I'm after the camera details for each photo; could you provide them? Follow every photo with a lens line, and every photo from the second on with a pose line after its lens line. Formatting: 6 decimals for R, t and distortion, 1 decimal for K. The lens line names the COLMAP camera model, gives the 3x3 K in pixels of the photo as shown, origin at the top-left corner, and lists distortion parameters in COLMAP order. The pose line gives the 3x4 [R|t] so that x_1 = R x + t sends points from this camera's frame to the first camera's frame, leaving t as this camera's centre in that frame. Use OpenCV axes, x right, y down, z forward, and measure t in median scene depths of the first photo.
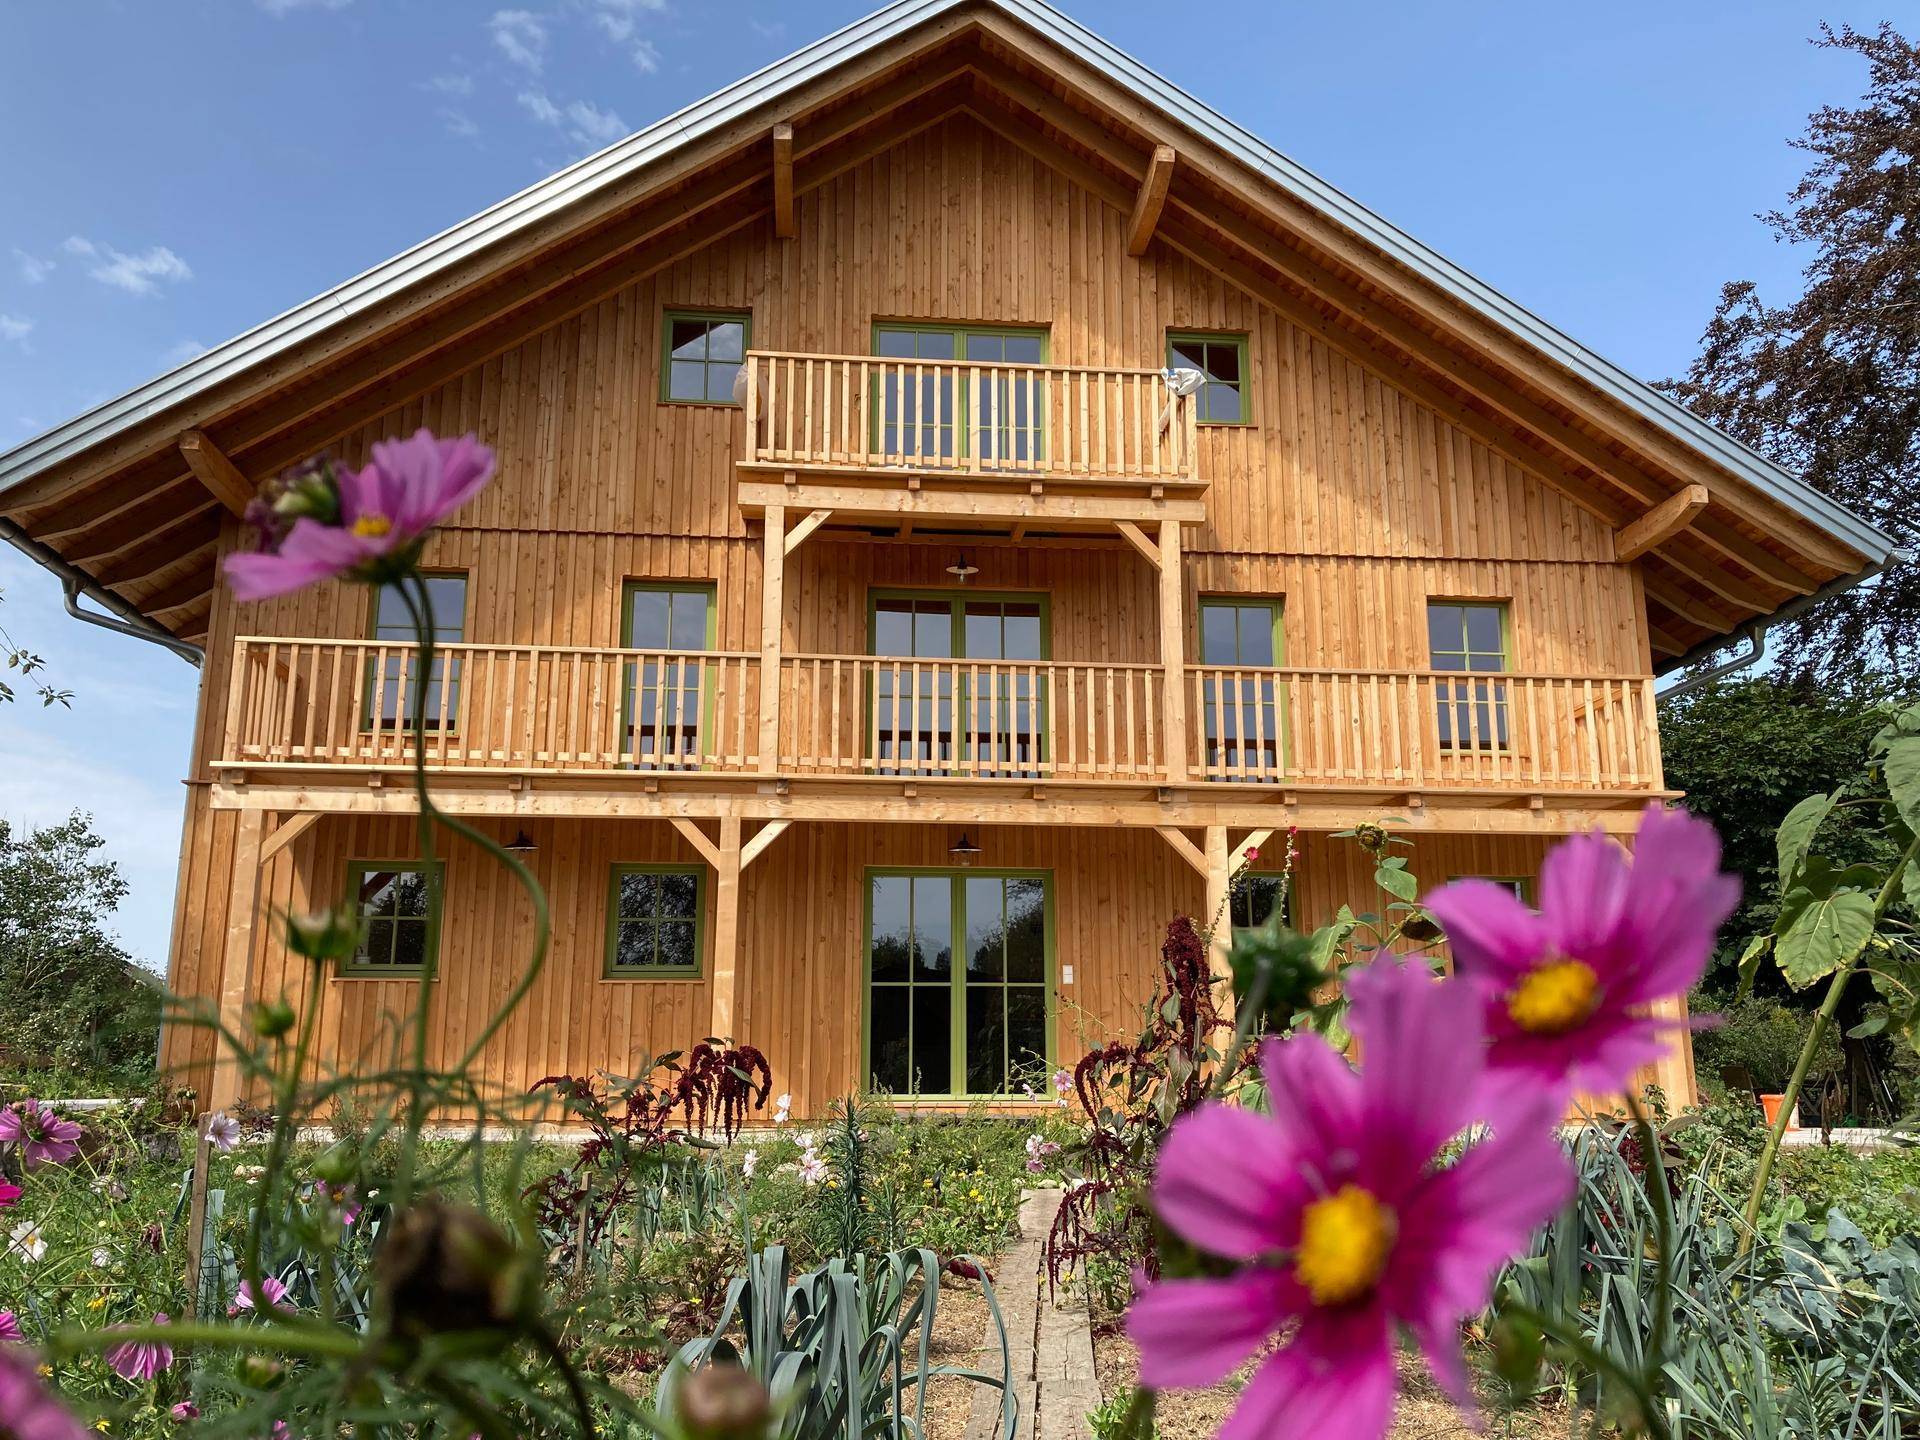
lens RADIAL K [[1541.7, 0, 960.0], [0, 1541.7, 720.0], [0, 0, 1]] dist [0.014621, -0.005810]
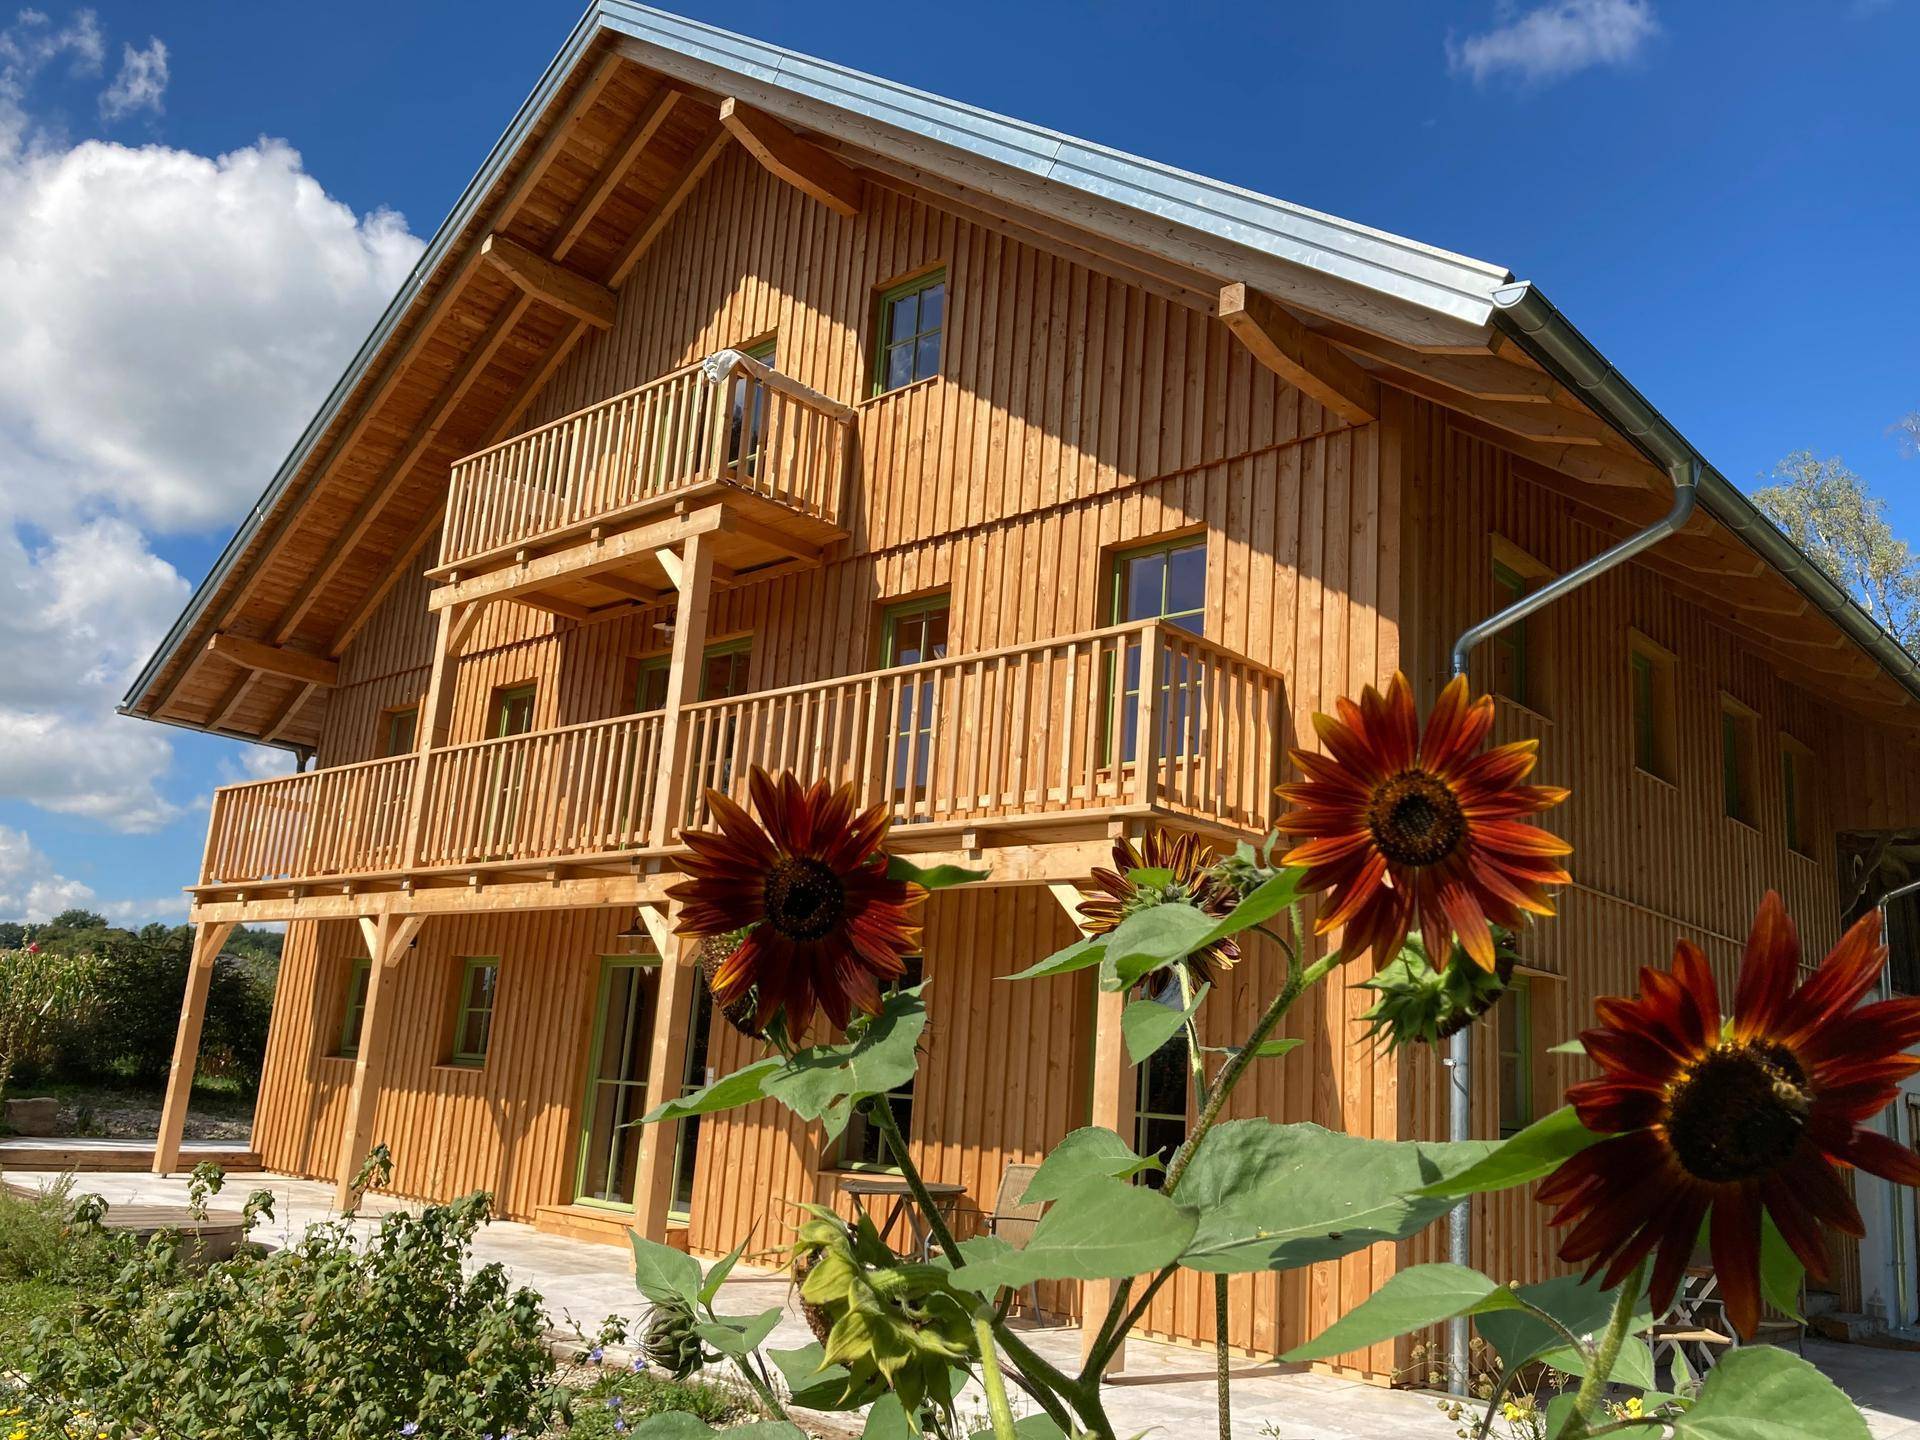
lens RADIAL K [[1600.5, 0, 960.0], [0, 1600.5, 720.0], [0, 0, 1]] dist [0.019928, -0.013795]
pose [[0.668238, -0.127461, -0.732947, 0.872728], [0.083322, 0.991838, -0.096518, 0.067199], [0.739267, 0.003426, 0.673404, 0.532810]]
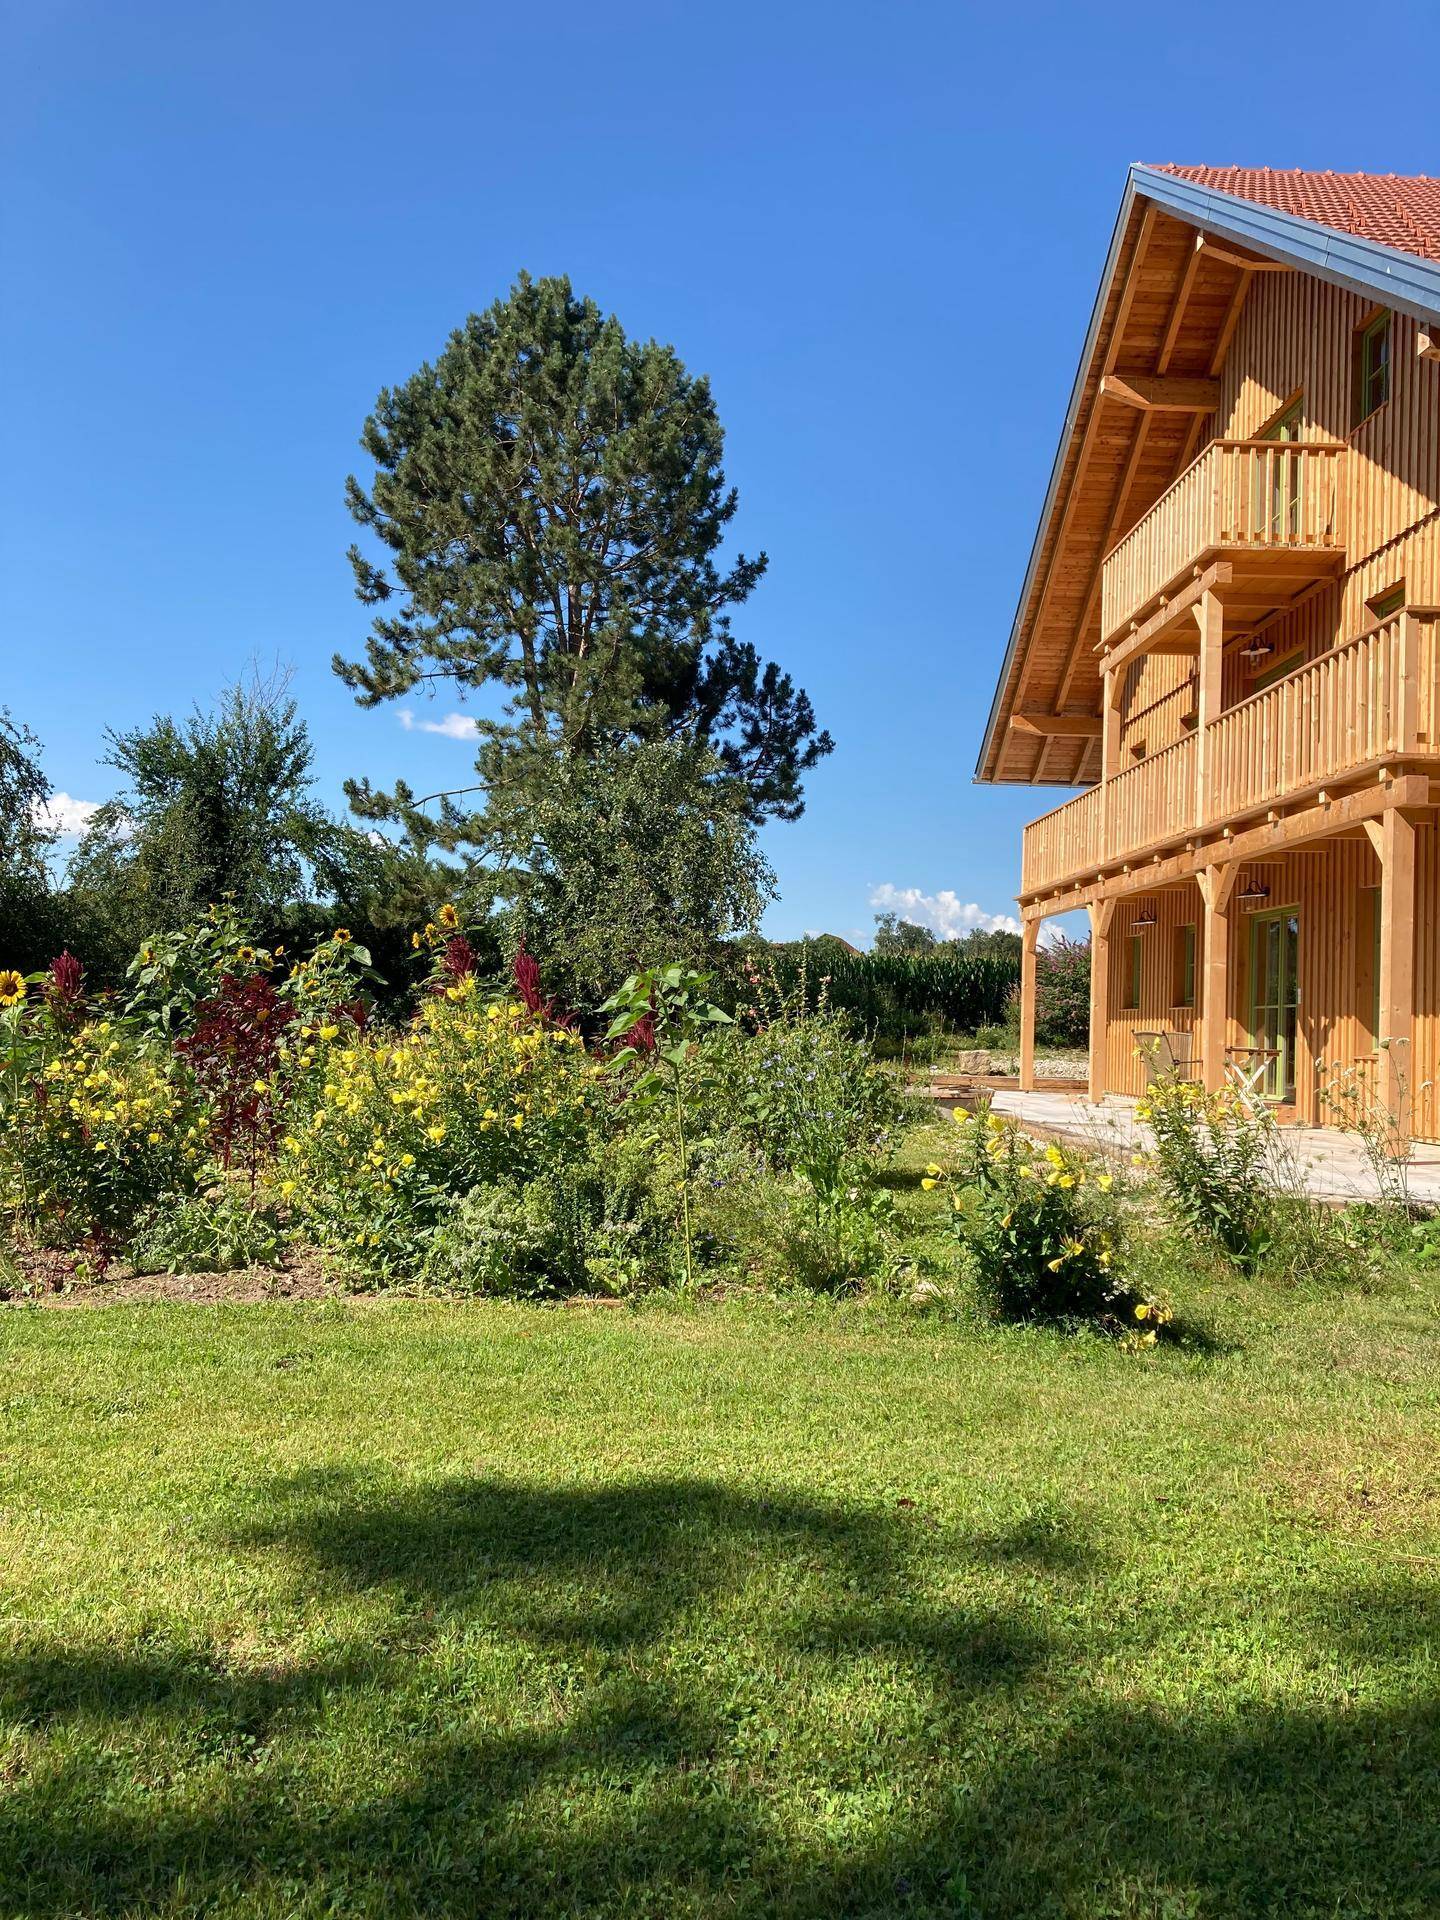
lens RADIAL K [[1568.1, 0, 720.0], [0, 1568.1, 960.0], [0, 0, 1]] dist [0.022257, -0.009495]
pose [[-0.073332, -0.047247, -0.996188, 1.294211], [0.175416, 0.982693, -0.059520, 0.139060], [0.981759, -0.179112, -0.063775, 0.698135]]
